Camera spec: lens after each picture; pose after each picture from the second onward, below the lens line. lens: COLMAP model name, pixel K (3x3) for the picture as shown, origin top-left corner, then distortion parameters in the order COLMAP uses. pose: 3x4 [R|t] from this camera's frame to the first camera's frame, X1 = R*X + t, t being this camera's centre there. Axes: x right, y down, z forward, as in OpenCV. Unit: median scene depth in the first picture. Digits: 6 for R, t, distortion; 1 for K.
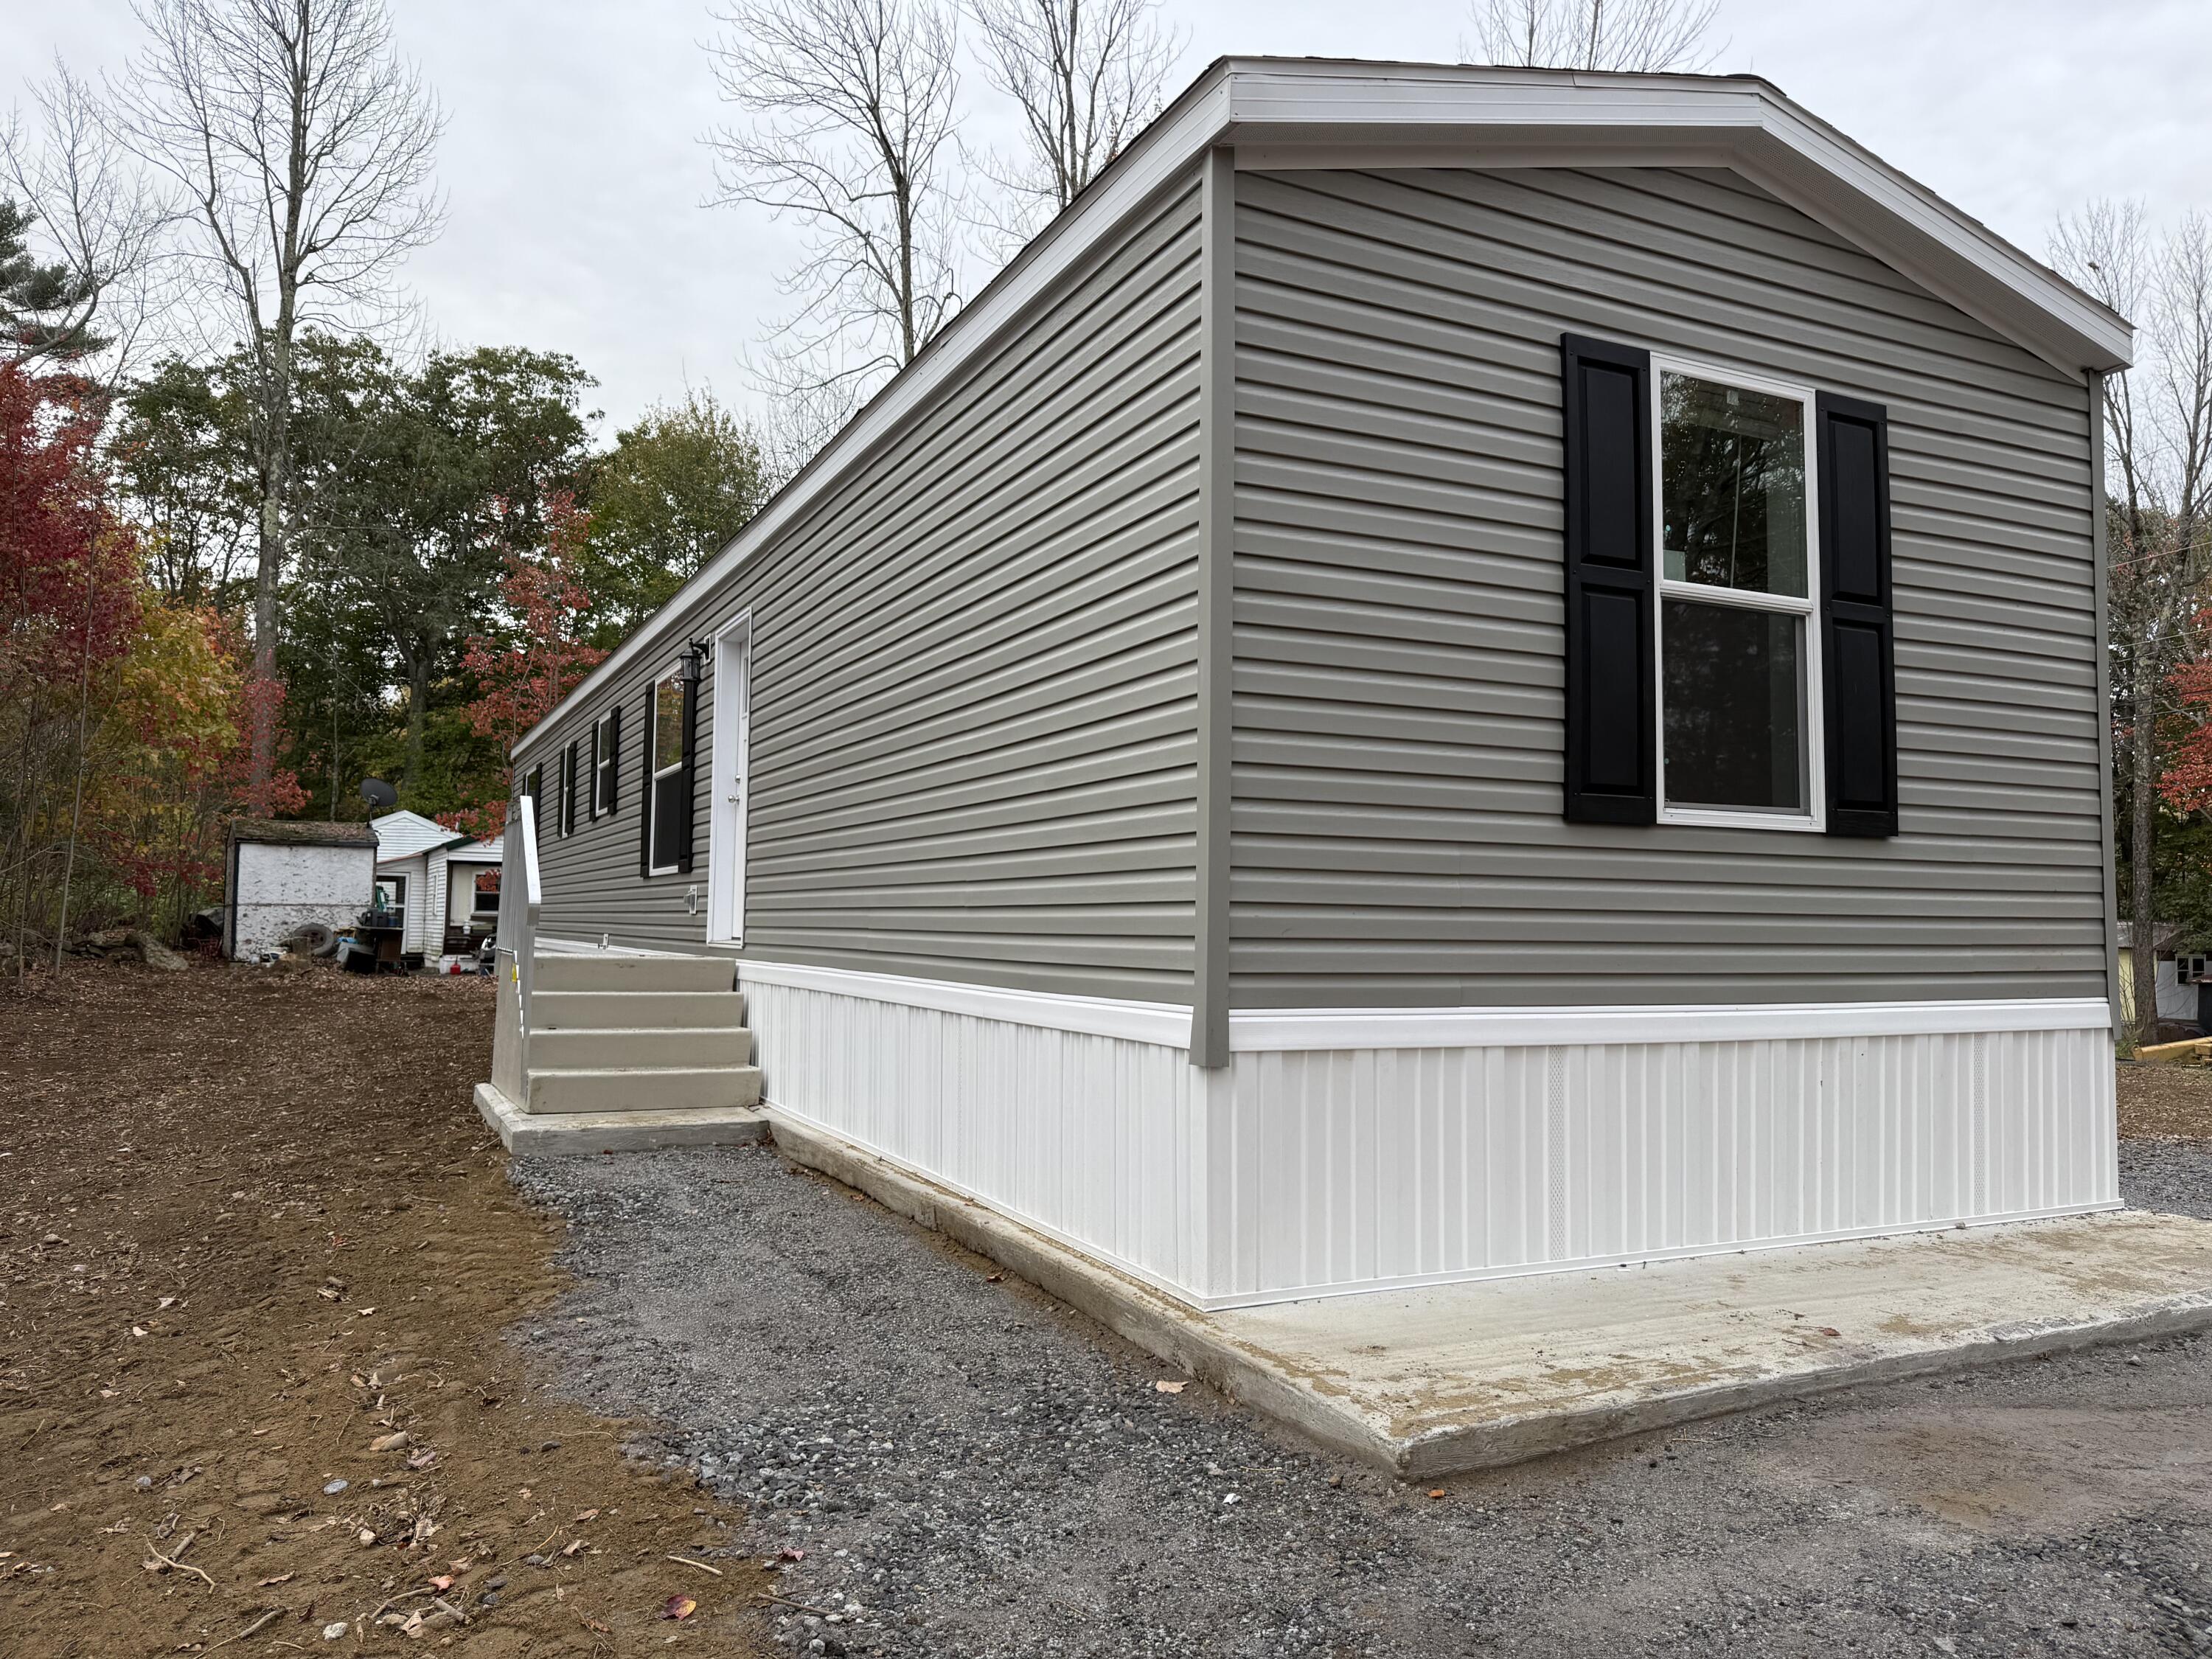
lens RADIAL K [[1560.5, 0, 1093.8], [0, 1560.5, 826.7], [0, 0, 1]] dist [0.028292, -0.039552]
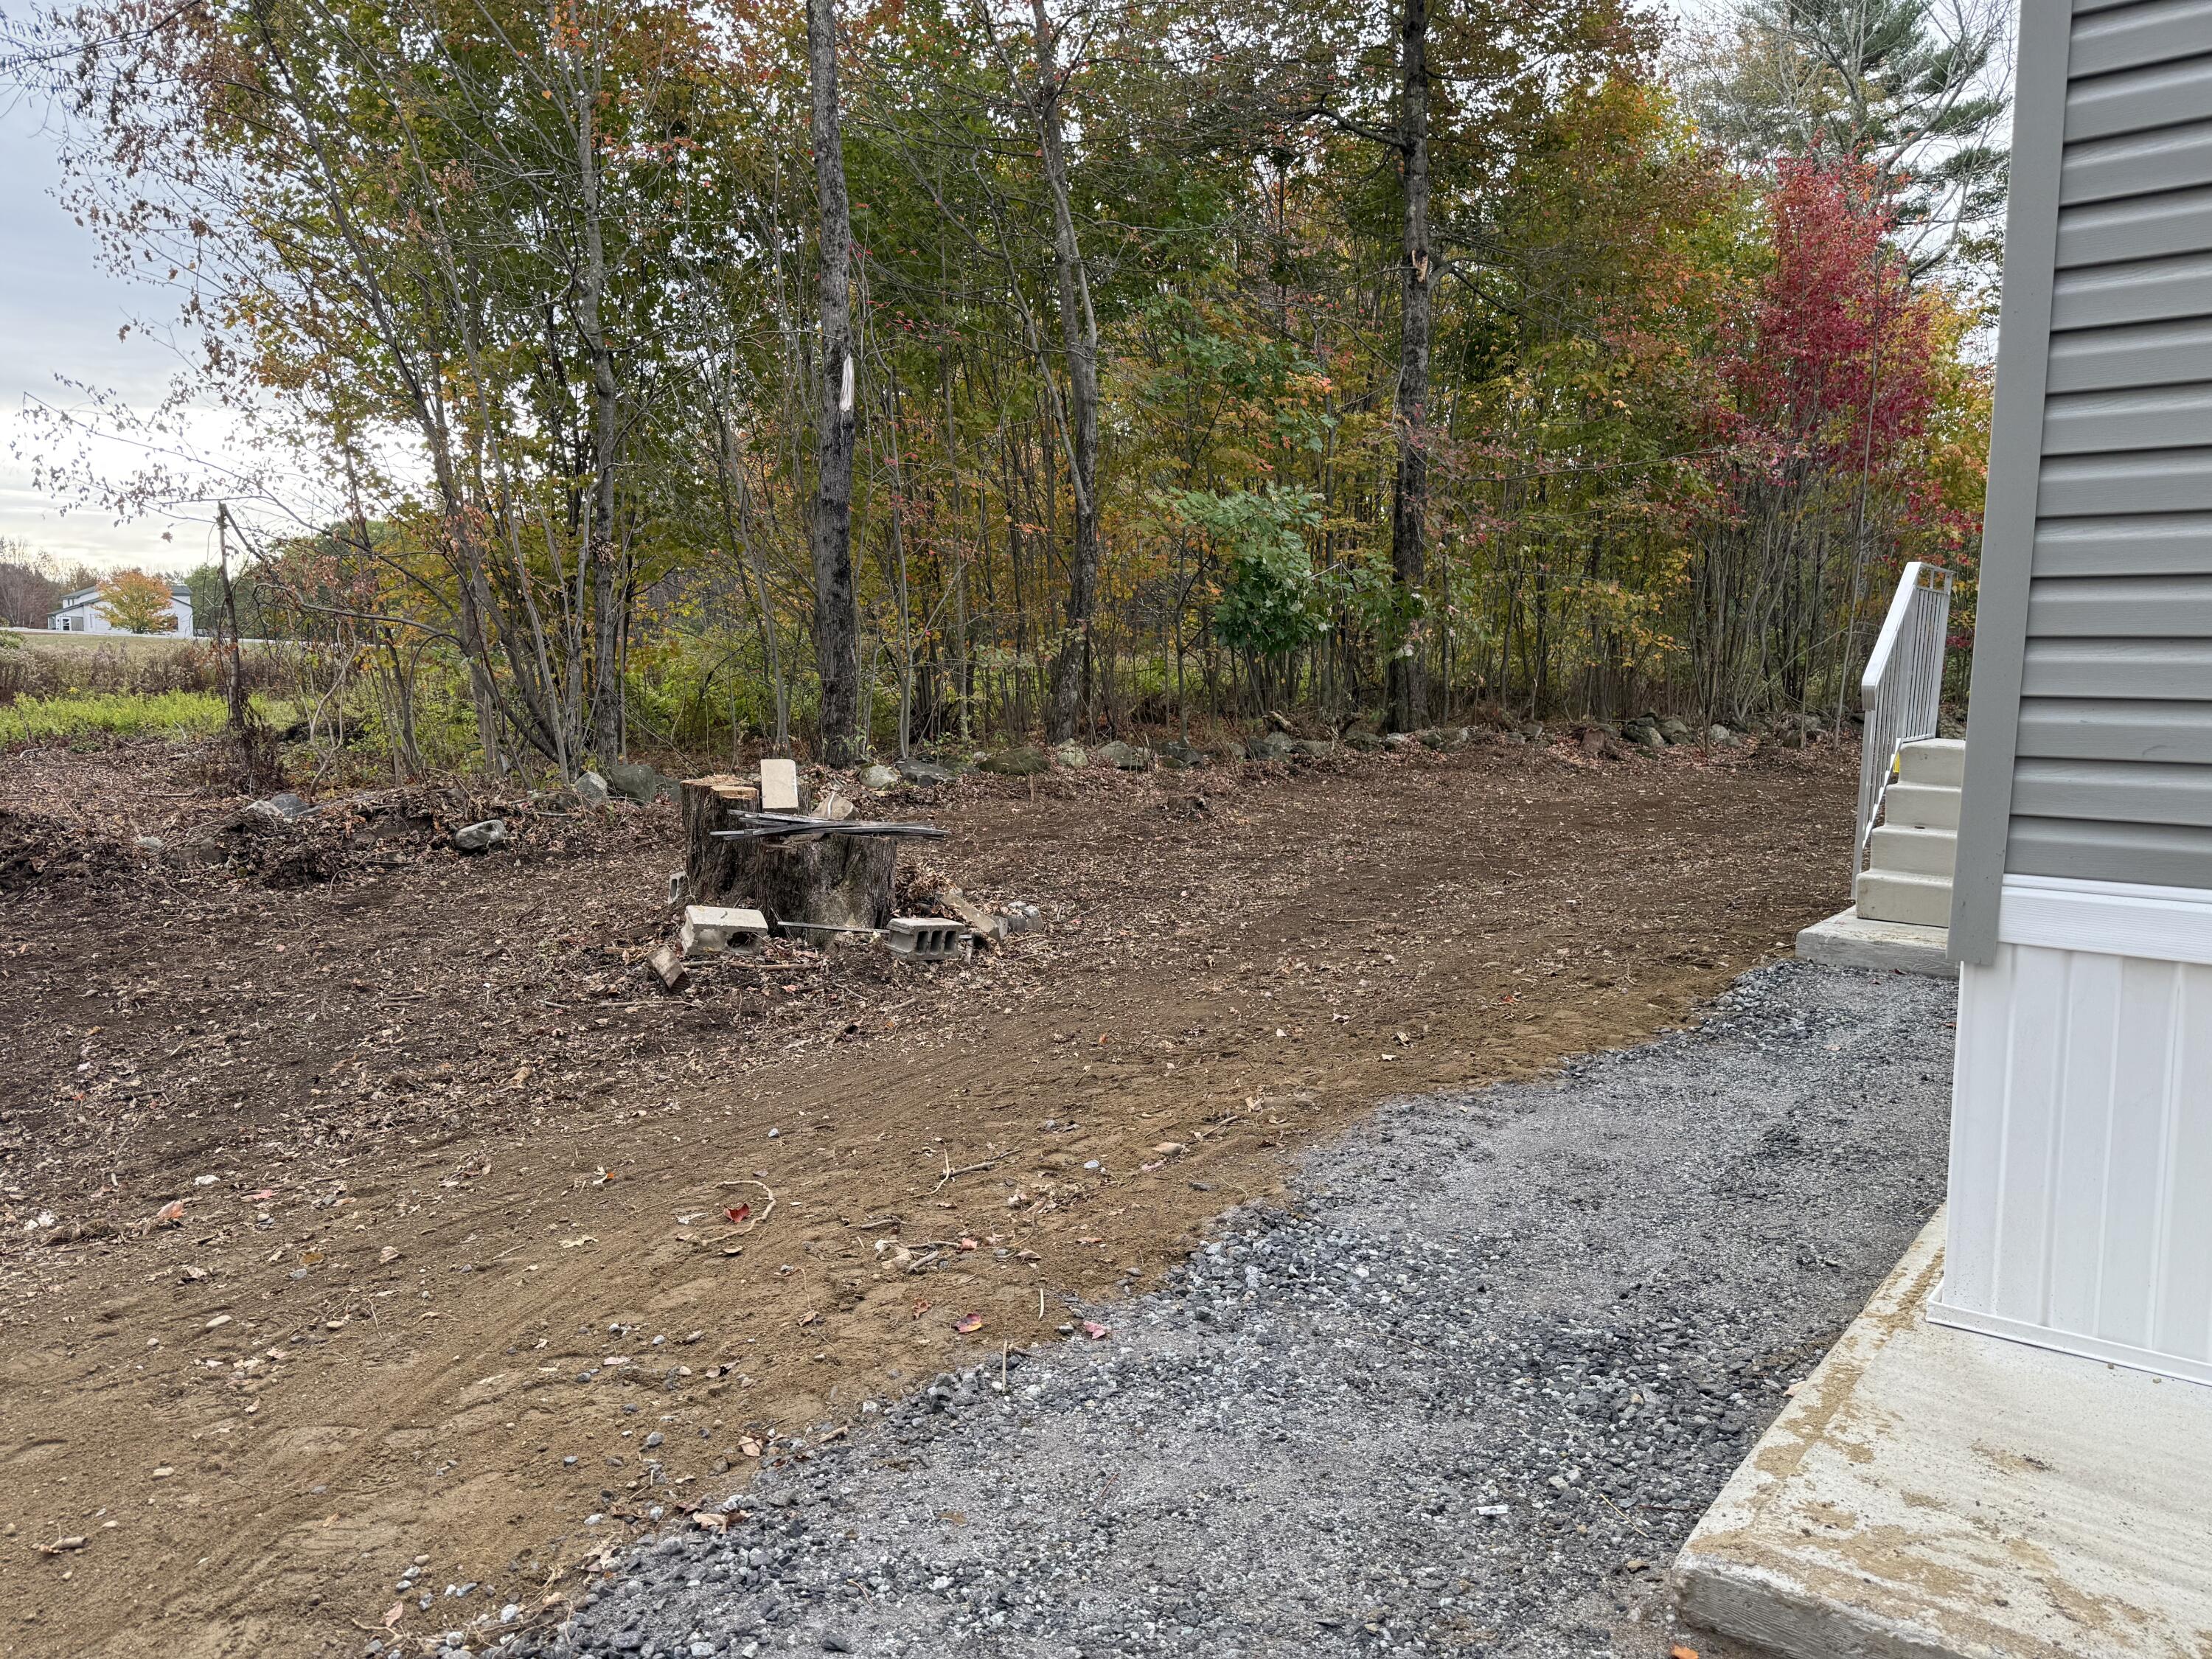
lens RADIAL K [[1560.5, 0, 1093.8], [0, 1560.5, 826.7], [0, 0, 1]] dist [0.028292, -0.039552]
pose [[0.454542, 0.094470, -0.885701, 0.557982], [0.031790, 0.992006, 0.122123, 0.012638], [0.890158, -0.083666, 0.447905, 0.472698]]
